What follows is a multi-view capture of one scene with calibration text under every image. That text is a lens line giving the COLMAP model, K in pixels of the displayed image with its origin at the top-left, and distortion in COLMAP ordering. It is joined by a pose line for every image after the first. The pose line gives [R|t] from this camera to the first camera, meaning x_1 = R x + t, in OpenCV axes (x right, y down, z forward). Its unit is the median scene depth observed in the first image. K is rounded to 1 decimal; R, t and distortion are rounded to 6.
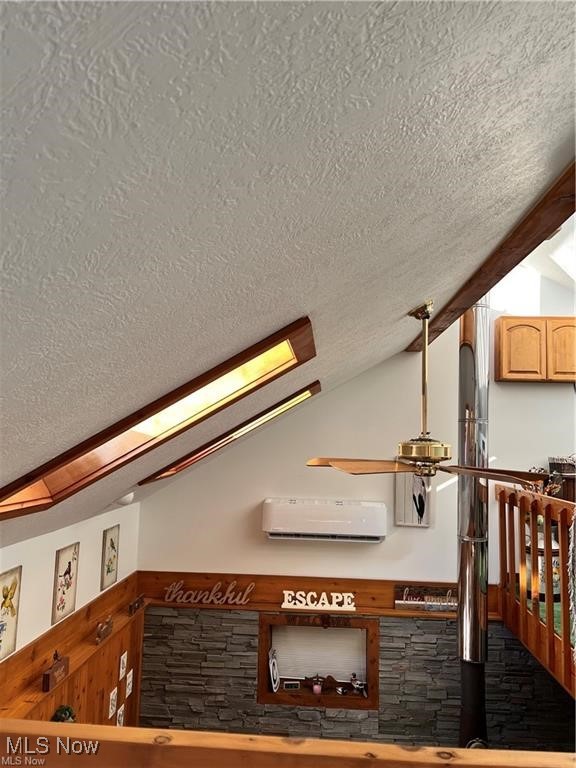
lens RADIAL K [[577.5, 0, 286.8], [0, 577.5, 386.0], [0, 0, 1]] dist [0.018881, -0.007653]
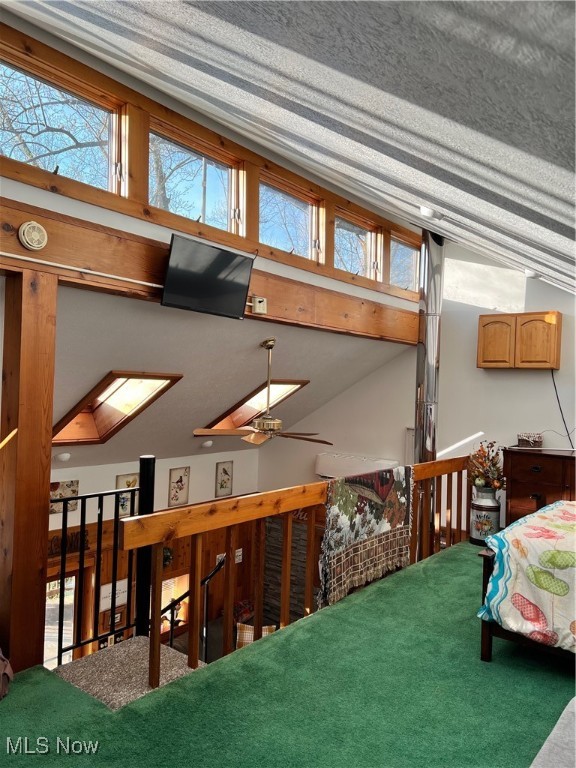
lens RADIAL K [[577.5, 0, 286.8], [0, 577.5, 386.0], [0, 0, 1]] dist [0.018881, -0.007653]
pose [[0.825507, 0.004094, -0.564377, 0.732003], [0.035637, 0.997600, 0.059363, -0.059914], [0.563266, -0.069118, 0.823380, -0.230834]]
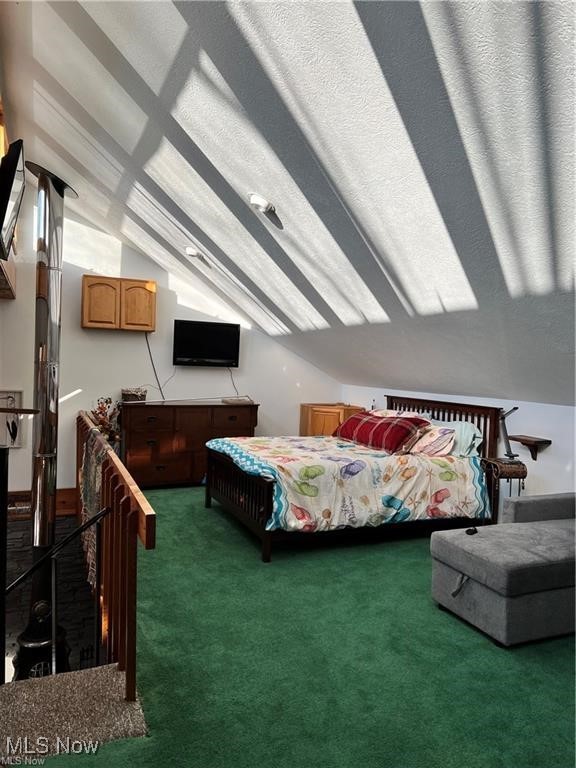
lens RADIAL K [[574.0, 0, 300.8], [0, 574.0, 392.5], [0, 0, 1]] dist [0.001248, -0.001737]
pose [[0.882422, -0.014999, 0.470219, 0.205123], [-0.055519, 0.989188, 0.135741, -0.065941], [-0.467171, -0.145887, 0.872048, -0.306100]]
